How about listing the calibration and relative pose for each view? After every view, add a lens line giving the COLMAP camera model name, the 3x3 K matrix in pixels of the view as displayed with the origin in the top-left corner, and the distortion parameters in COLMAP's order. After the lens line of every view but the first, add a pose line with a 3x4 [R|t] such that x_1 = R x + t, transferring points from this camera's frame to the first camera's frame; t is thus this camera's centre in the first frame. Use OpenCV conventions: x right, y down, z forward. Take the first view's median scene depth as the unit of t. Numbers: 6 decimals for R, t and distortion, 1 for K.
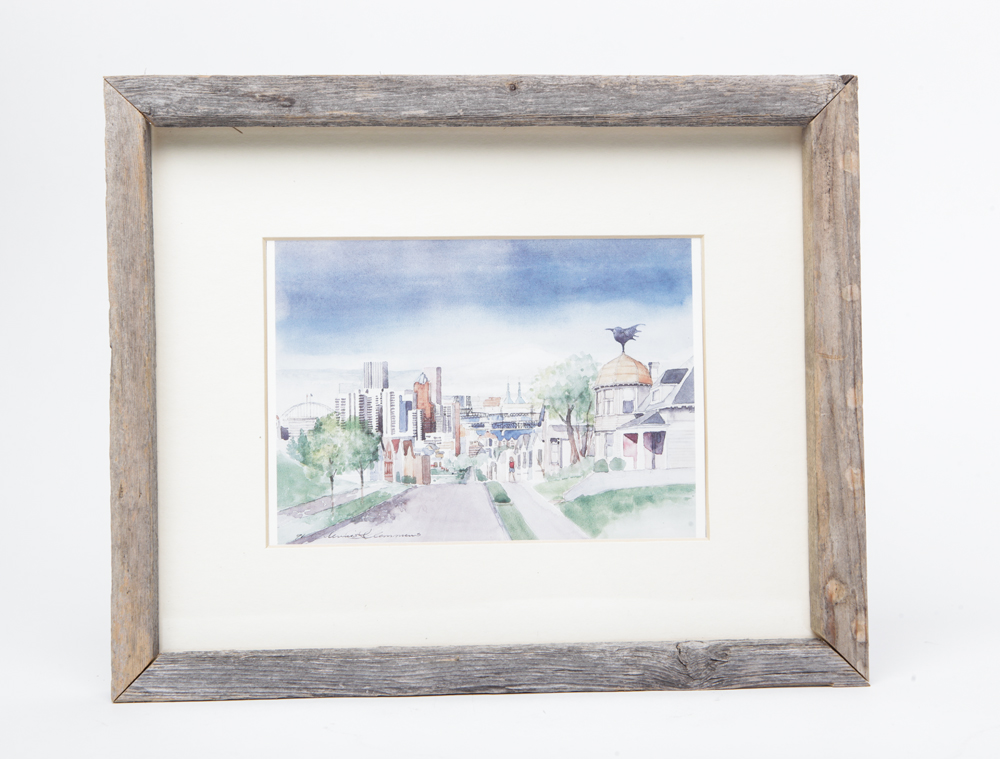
lens RADIAL K [[1688.7, 0, 501.8], [0, 1688.7, 371.9], [0, 0, 1]] dist [0.045954, 0.000000]
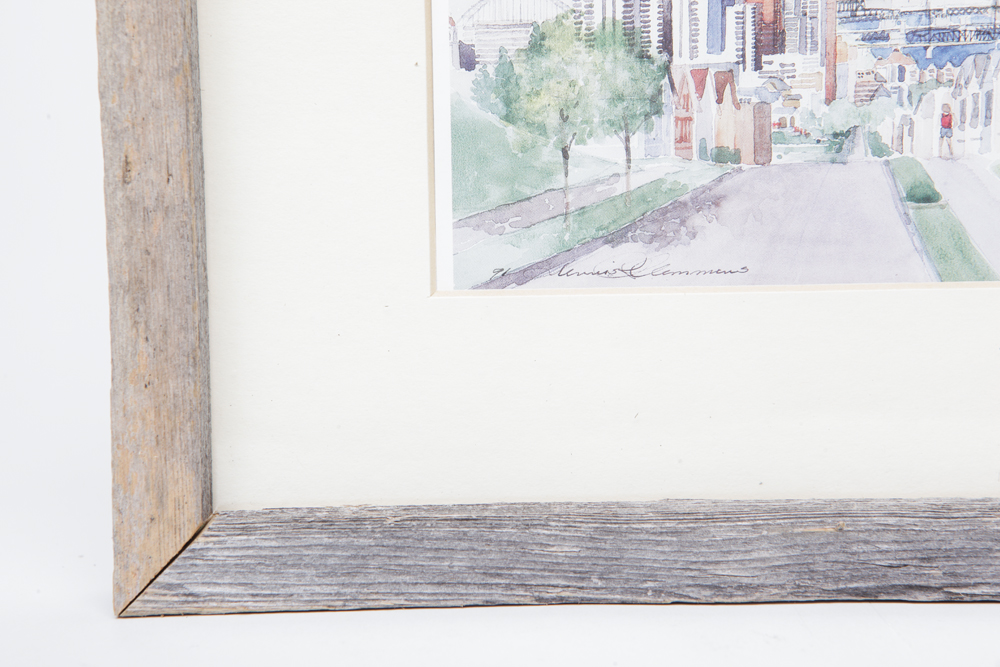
lens RADIAL K [[2009.1, 0, 506.5], [0, 2009.1, 335.4], [0, 0, 1]] dist [0.407330, 0.000000]
pose [[0.999808, 0.000916, -0.019561, -0.105820], [0.000795, 0.996182, 0.087299, 0.064646], [0.019566, -0.087298, 0.995990, 0.423739]]
